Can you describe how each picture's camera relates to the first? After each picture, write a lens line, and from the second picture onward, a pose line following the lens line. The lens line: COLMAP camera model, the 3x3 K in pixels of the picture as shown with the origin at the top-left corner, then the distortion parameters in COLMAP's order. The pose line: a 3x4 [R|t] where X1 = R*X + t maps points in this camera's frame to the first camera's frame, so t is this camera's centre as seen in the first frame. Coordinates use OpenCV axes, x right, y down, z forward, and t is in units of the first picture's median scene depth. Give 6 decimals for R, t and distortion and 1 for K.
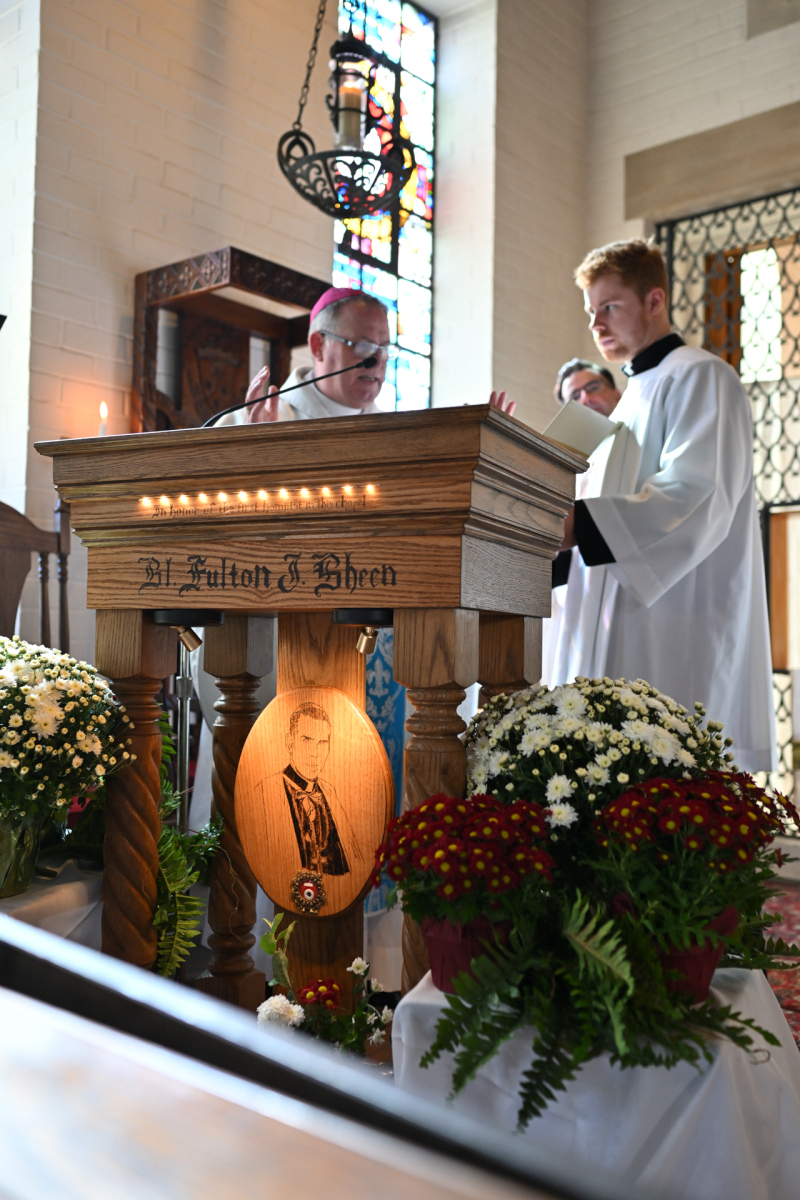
lens RADIAL K [[1133.9, 0, 391.6], [0, 1133.9, 608.7], [0, 0, 1]] dist [-0.000422, 0.000000]
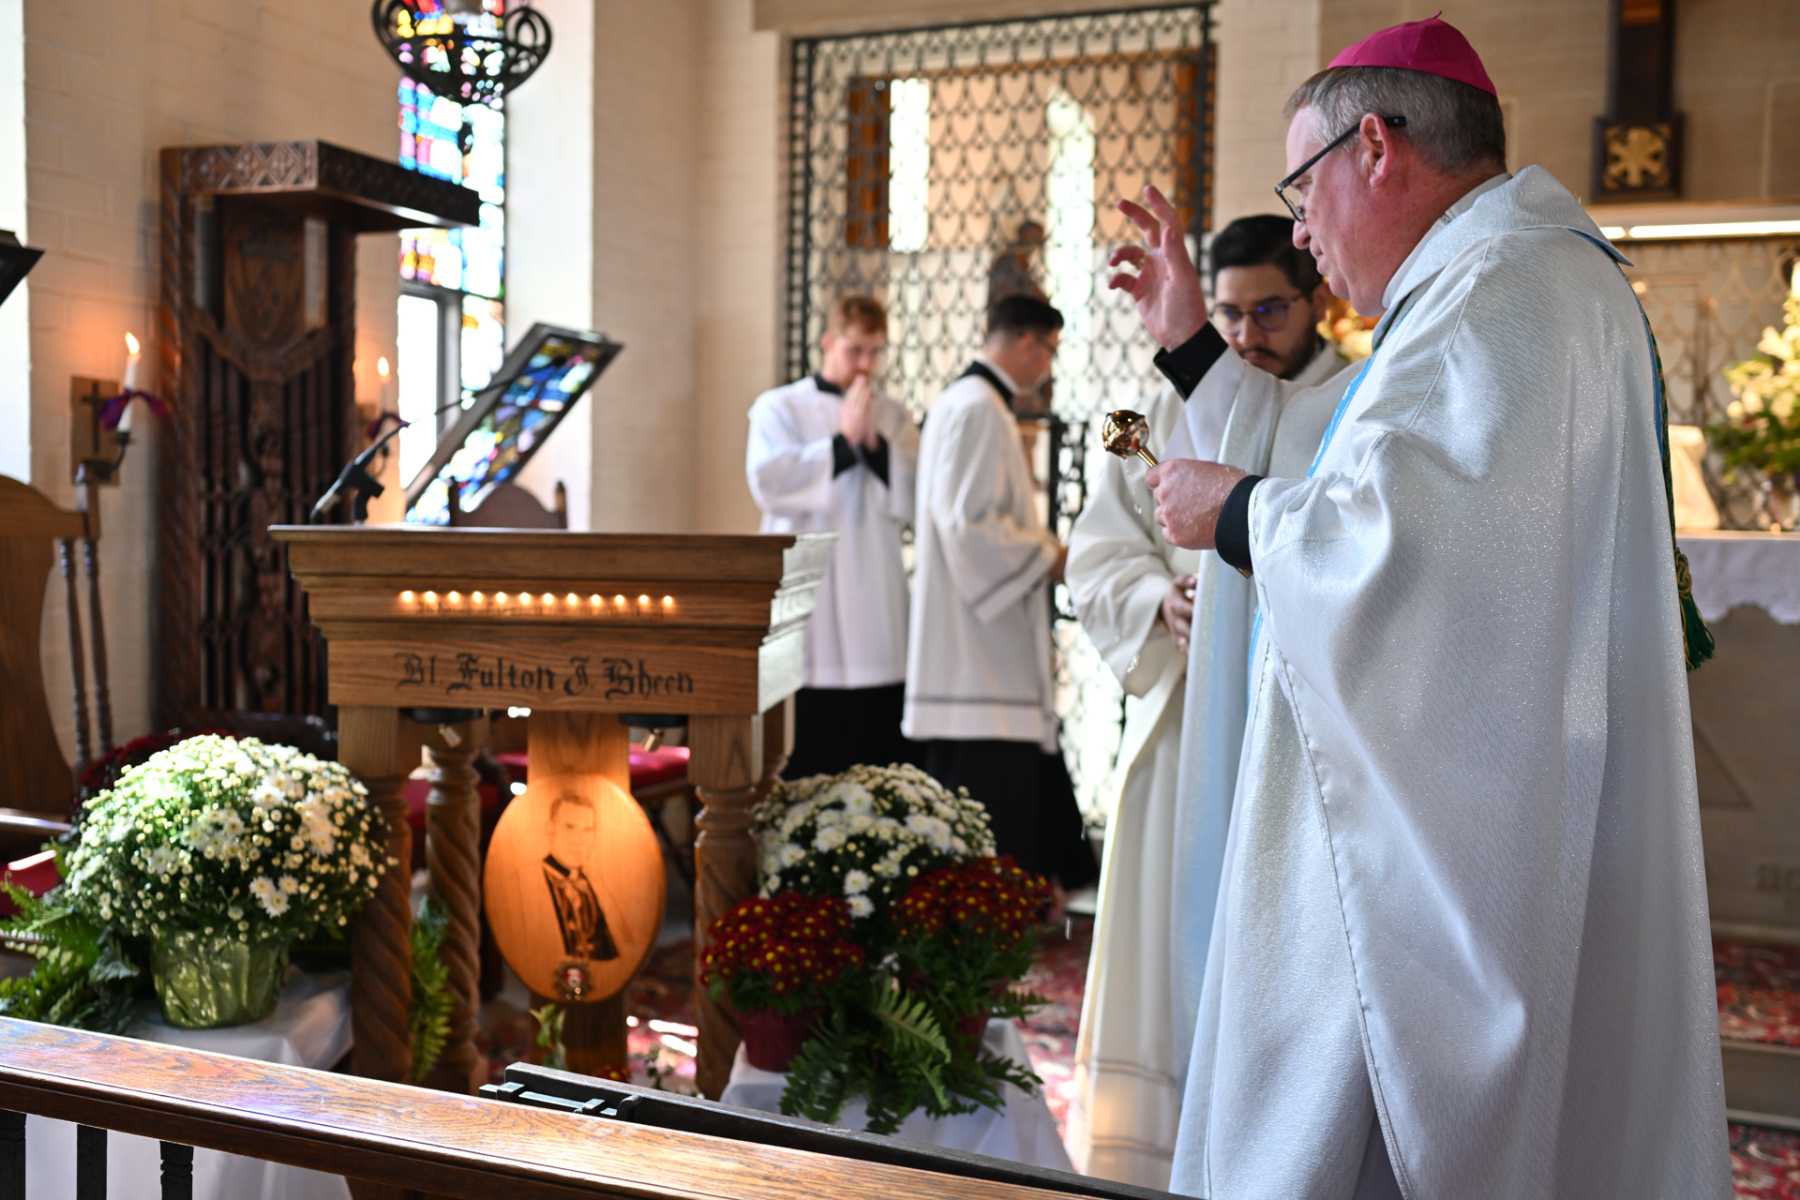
lens RADIAL K [[1700.9, 0, 905.0], [0, 1700.9, 588.9], [0, 0, 1]] dist [-0.000422, 0.000000]
pose [[0.939781, -0.020071, 0.341189, -0.327282], [-0.013050, 0.995439, 0.094506, -0.253047], [-0.341529, -0.093267, 0.935232, -0.493167]]
